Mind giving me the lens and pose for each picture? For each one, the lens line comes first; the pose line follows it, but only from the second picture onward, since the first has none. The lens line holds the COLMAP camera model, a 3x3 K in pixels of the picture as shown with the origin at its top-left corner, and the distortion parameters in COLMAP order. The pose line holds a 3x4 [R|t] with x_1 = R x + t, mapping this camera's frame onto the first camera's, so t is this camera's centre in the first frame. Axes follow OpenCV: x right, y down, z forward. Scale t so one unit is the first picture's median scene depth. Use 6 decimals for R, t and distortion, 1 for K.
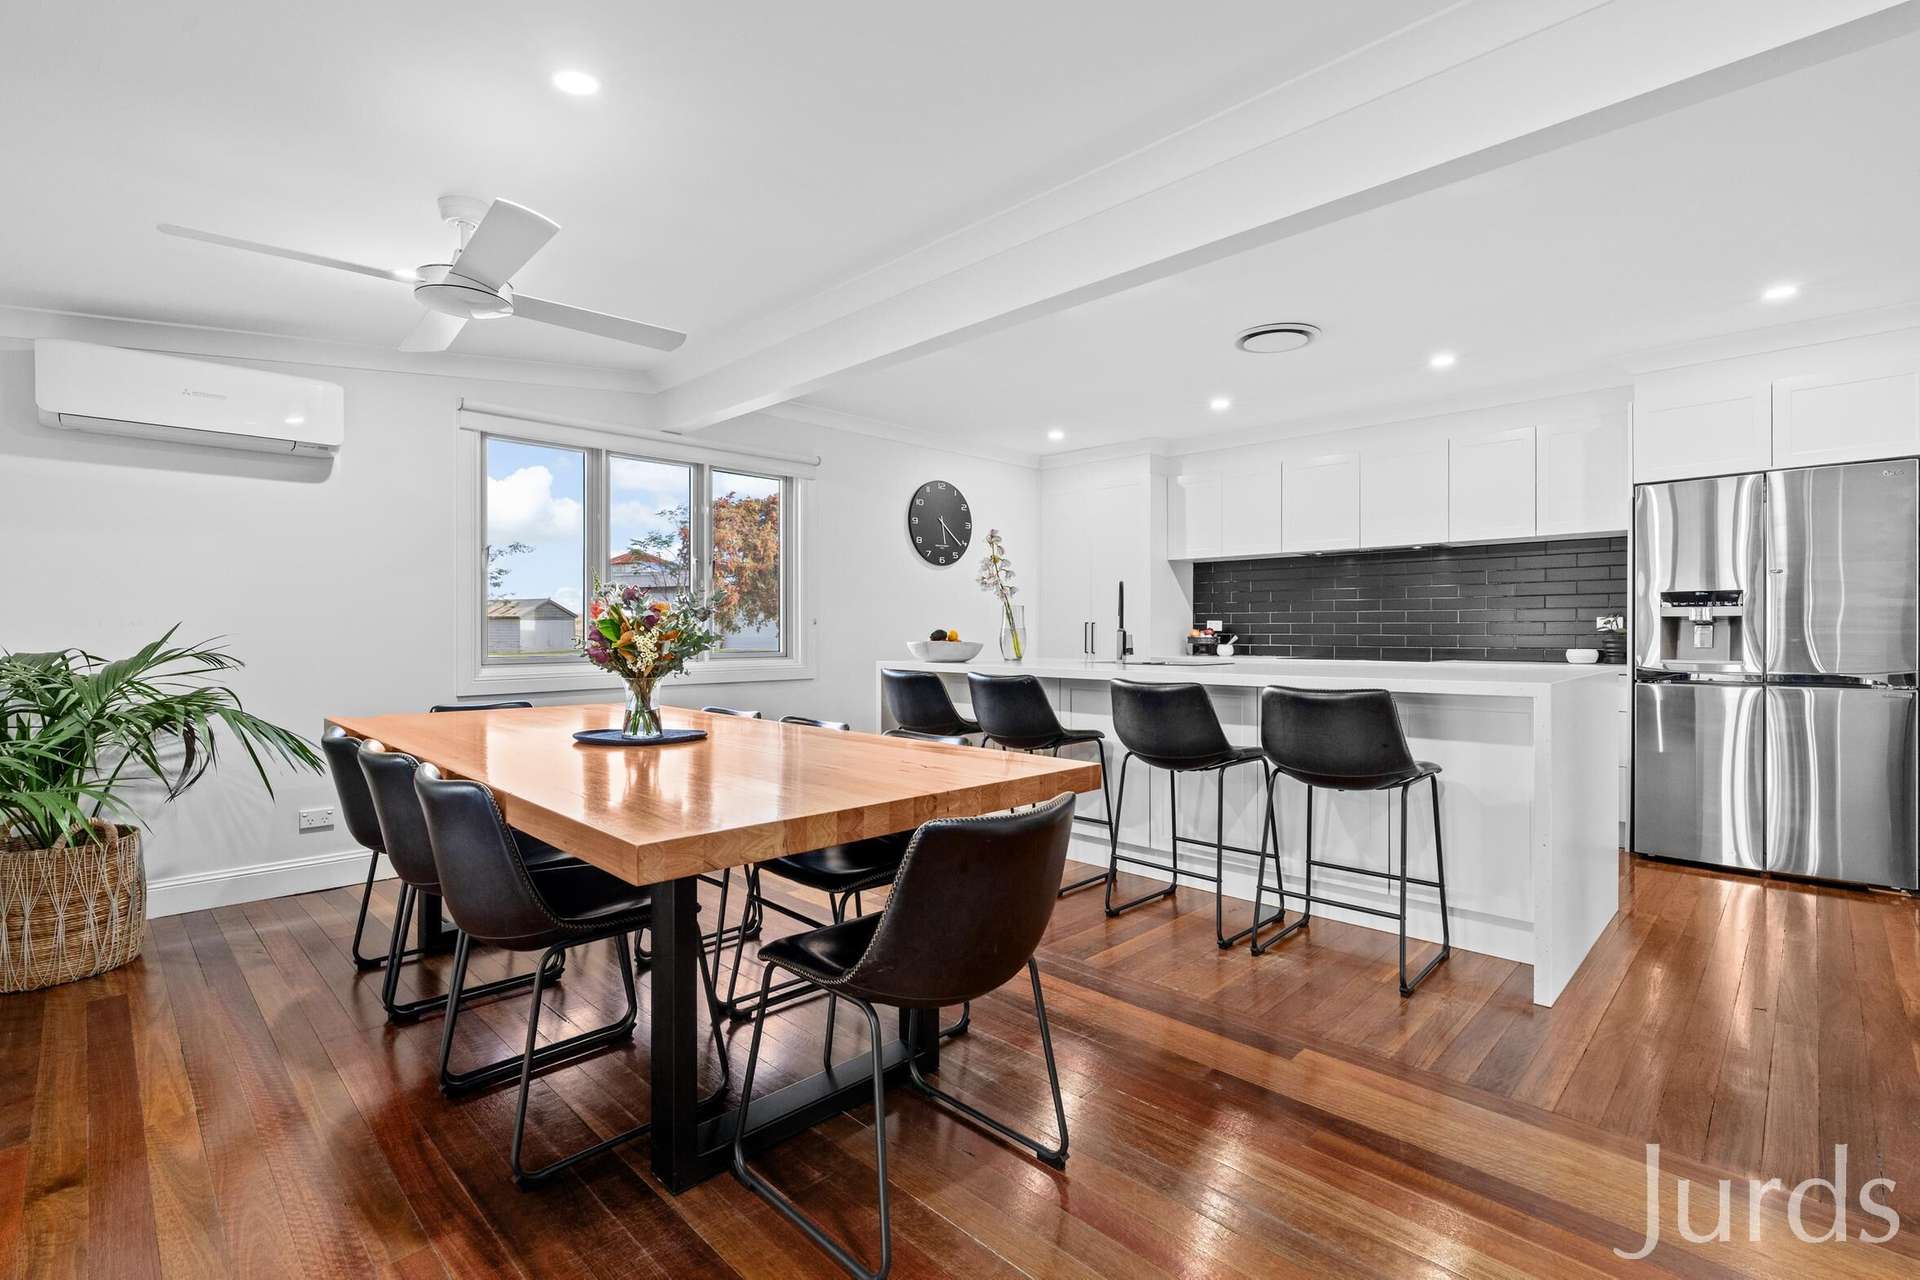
lens RADIAL K [[864.4, 0, 957.8], [0, 864.4, 635.4], [0, 0, 1]] dist [0.005363, 0.000323]
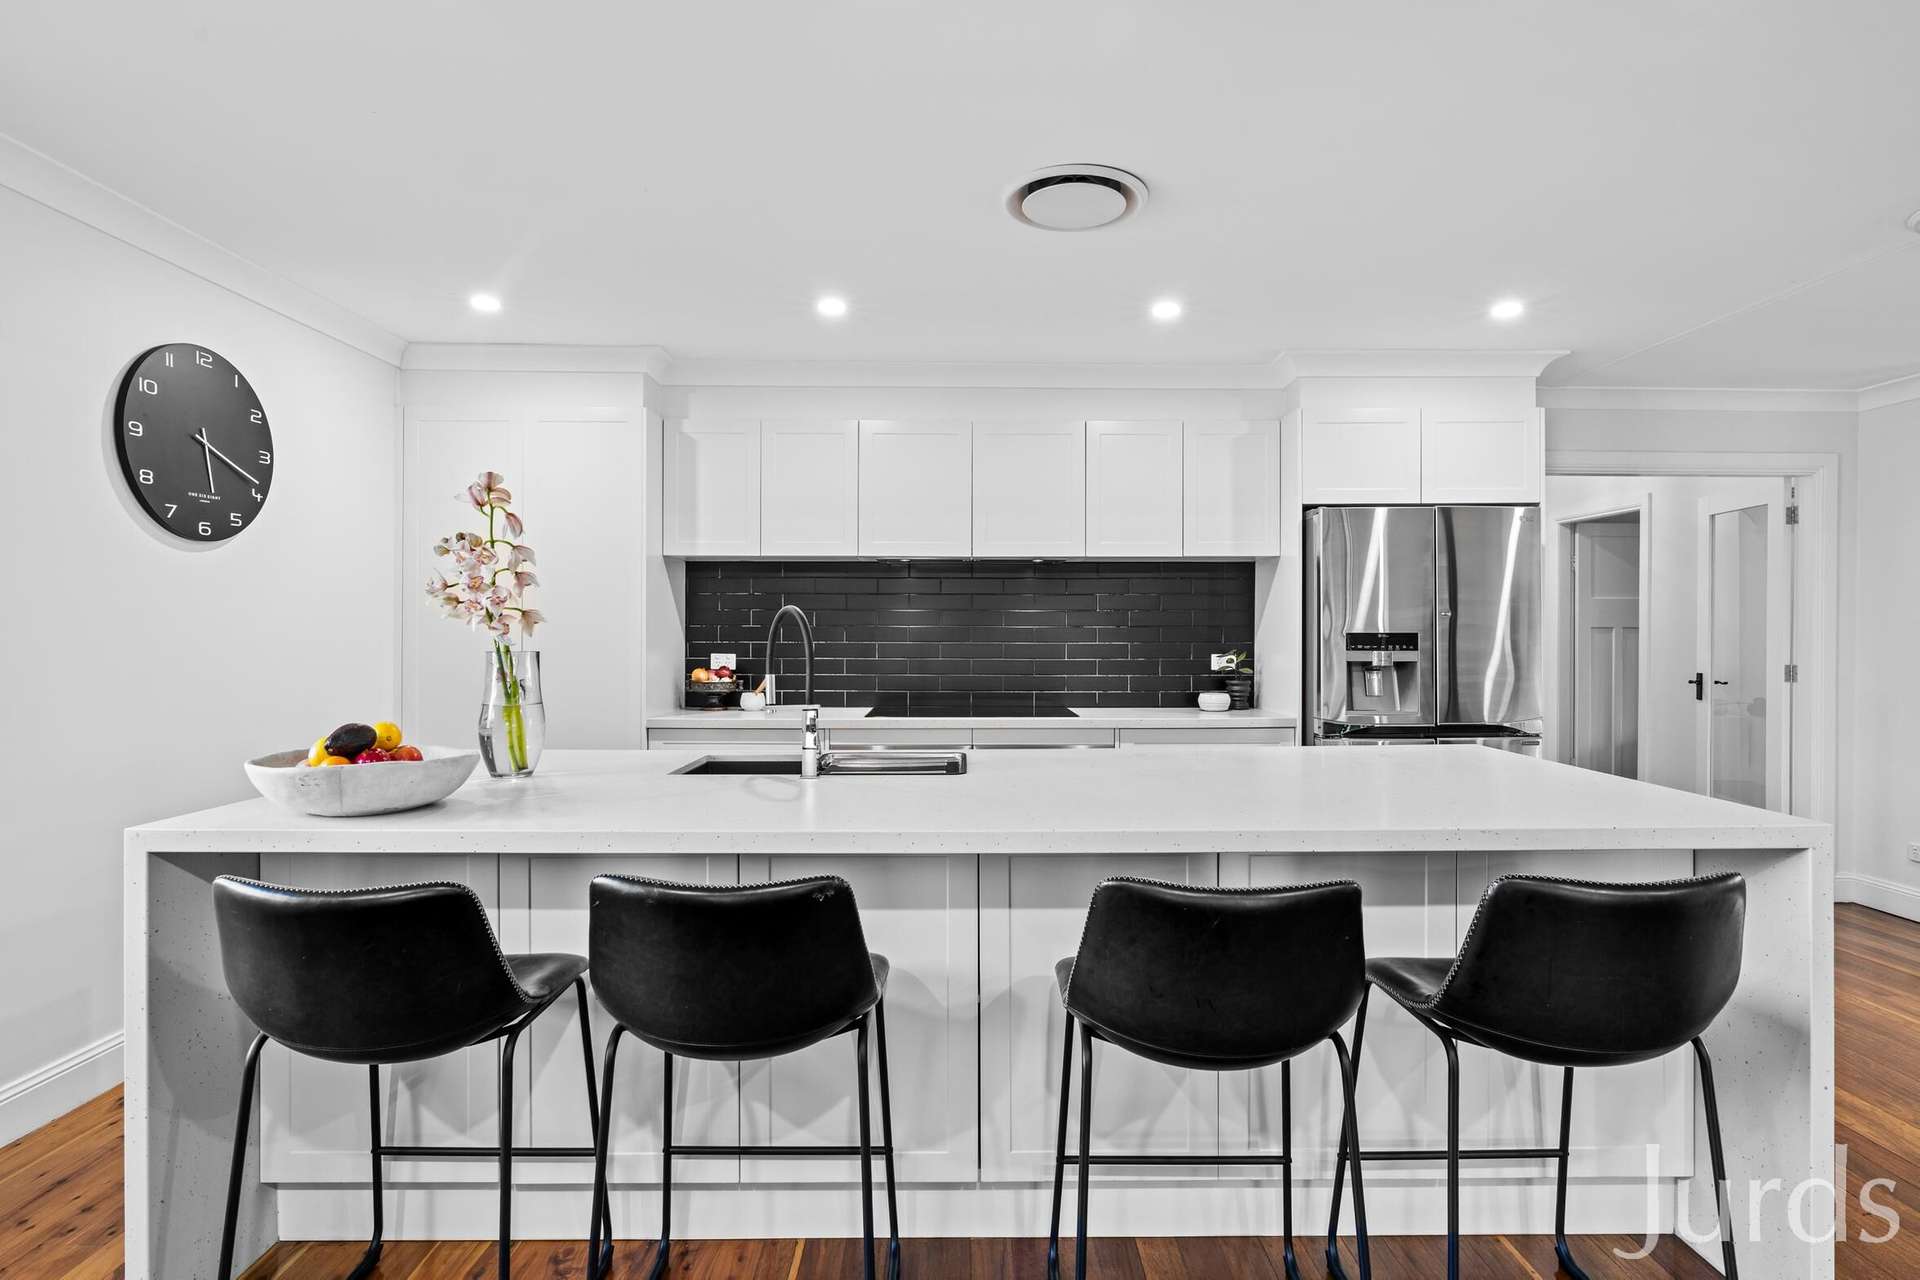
lens RADIAL K [[984.8, 0, 962.2], [0, 984.8, 633.6], [0, 0, 1]] dist [0.017725, -0.000135]
pose [[0.710070, -0.002258, 0.704127, -0.103827], [0.003282, 0.999995, -0.000104, -0.034189], [-0.704123, 0.002385, 0.710074, 0.388124]]
